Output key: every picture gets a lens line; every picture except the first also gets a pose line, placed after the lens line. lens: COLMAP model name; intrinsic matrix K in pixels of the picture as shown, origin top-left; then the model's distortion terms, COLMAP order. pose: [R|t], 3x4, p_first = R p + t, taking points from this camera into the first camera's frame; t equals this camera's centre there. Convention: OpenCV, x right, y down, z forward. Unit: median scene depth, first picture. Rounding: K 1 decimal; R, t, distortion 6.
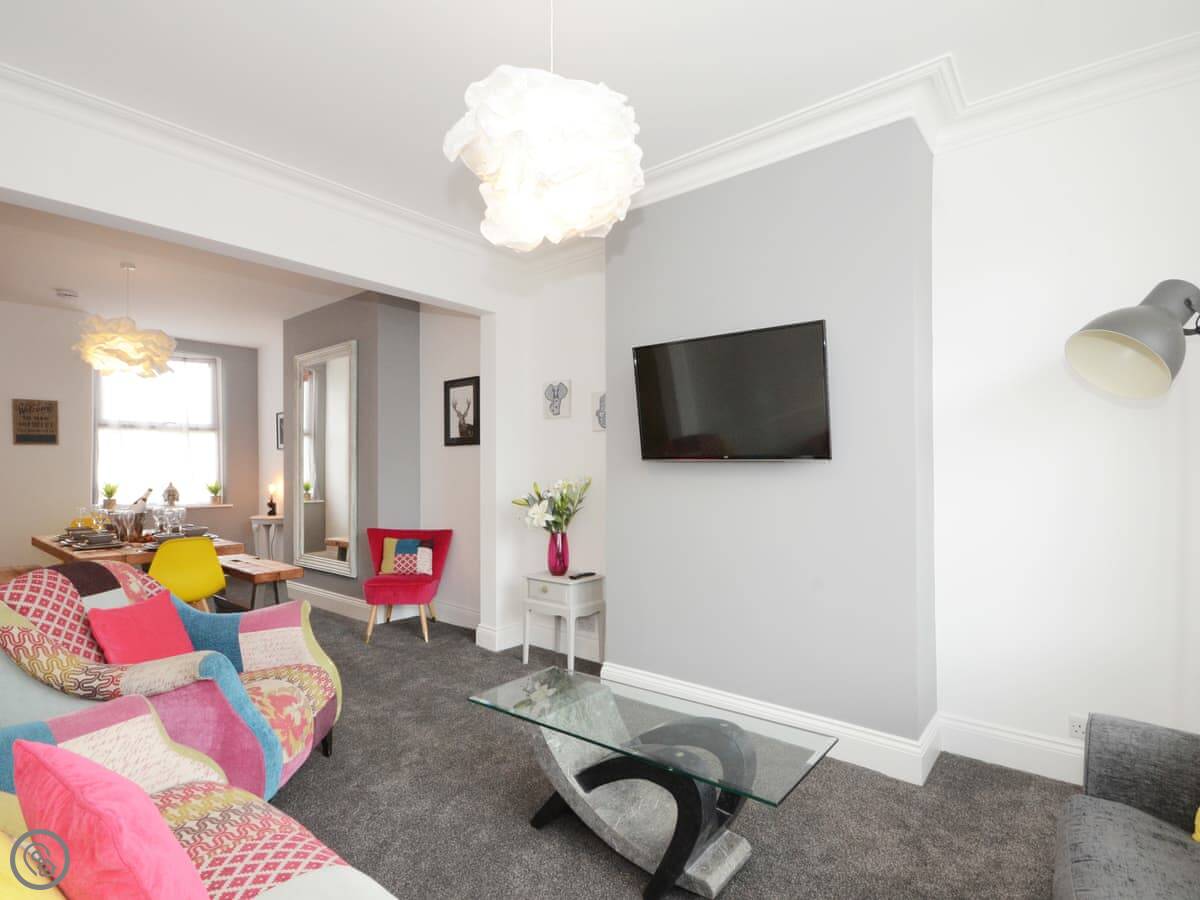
lens RADIAL K [[616.1, 0, 617.4], [0, 616.1, 444.7], [0, 0, 1]] dist [0.006841, -0.009328]
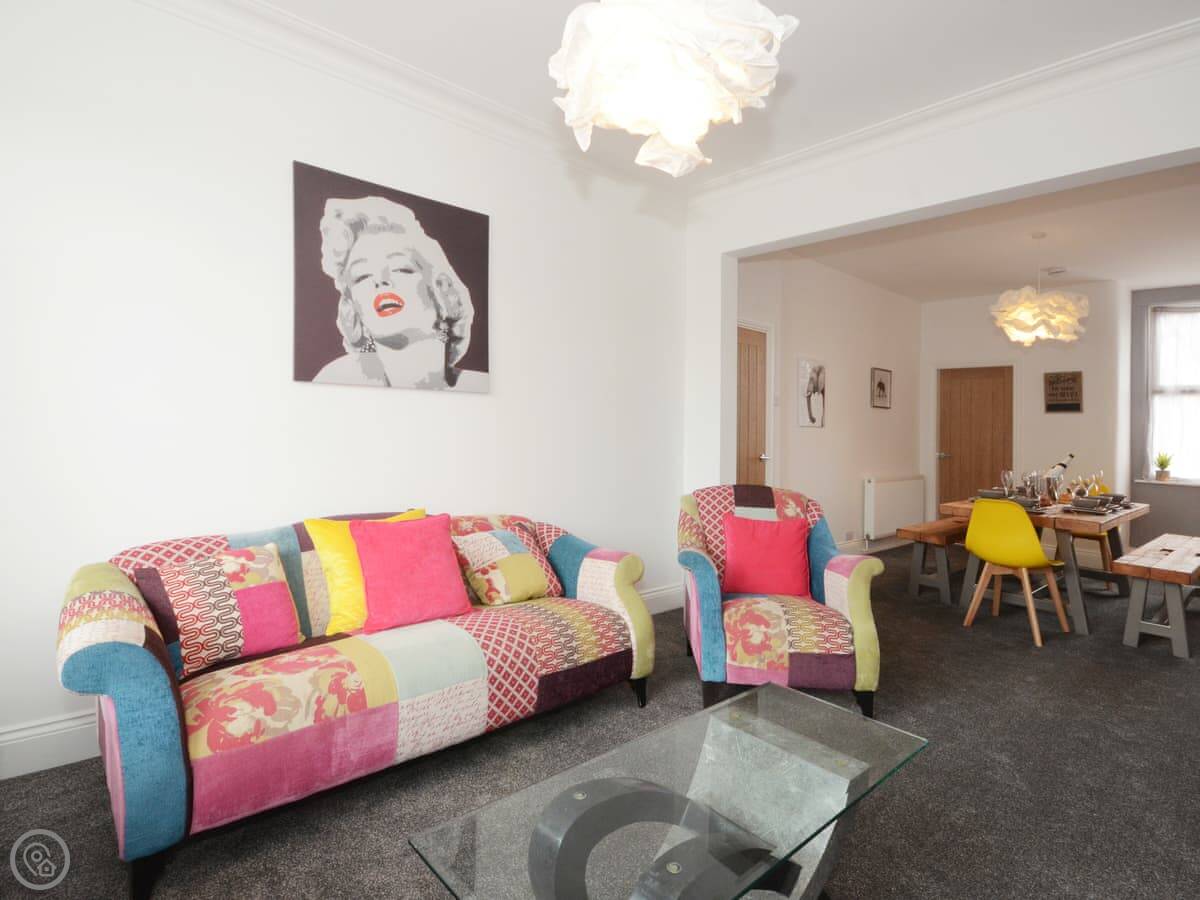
lens RADIAL K [[603.0, 0, 600.6], [0, 603.0, 431.4], [0, 0, 1]] dist [-0.004109, -0.001041]
pose [[-0.161956, 0.009334, -0.986754, 0.269159], [0.004917, 0.999950, 0.008652, 0.021106], [0.986786, -0.003451, -0.161994, 0.384904]]
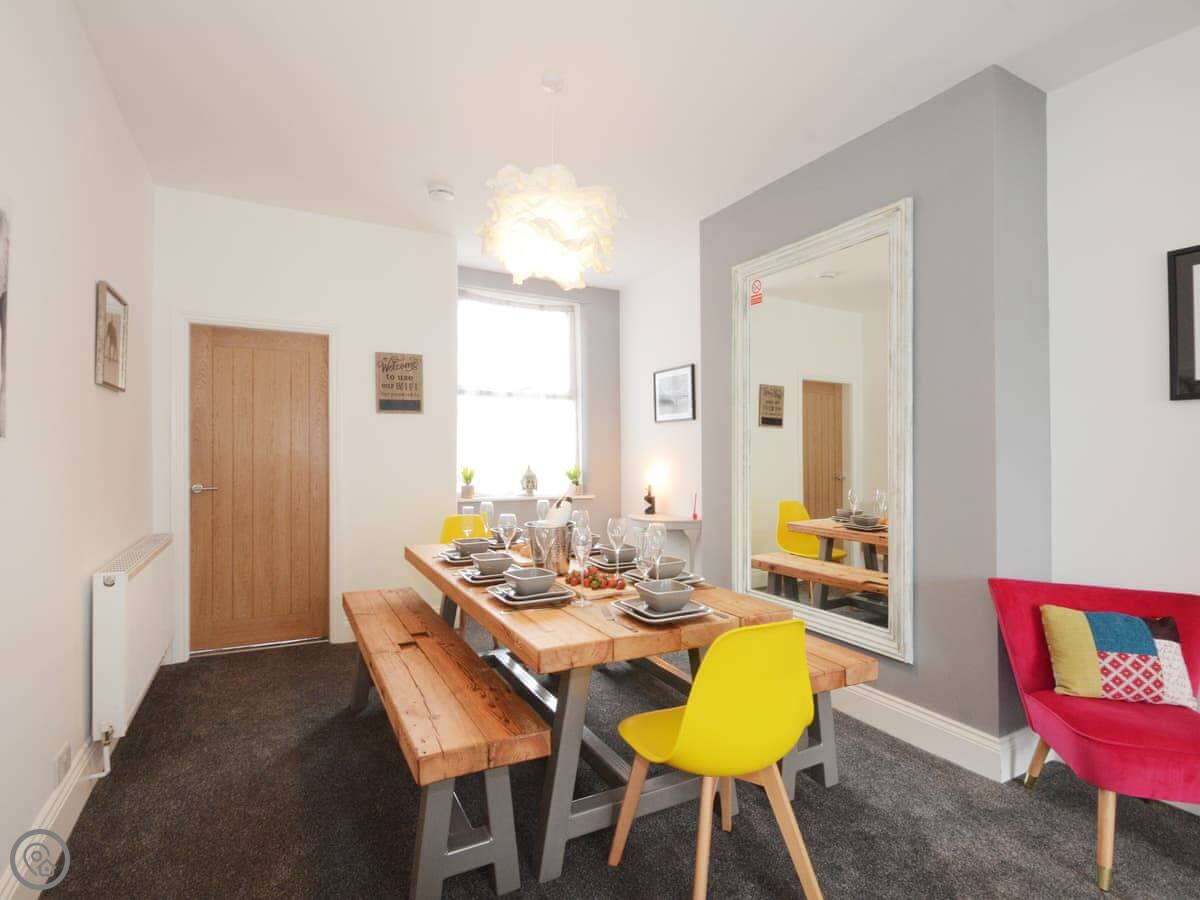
lens RADIAL K [[603.0, 0, 600.6], [0, 603.0, 431.4], [0, 0, 1]] dist [-0.004109, -0.001041]
pose [[0.927691, -0.000552, -0.373348, -0.479701], [0.002046, 0.999991, 0.003607, 0.021031], [0.373342, -0.004110, 0.927684, 0.443504]]
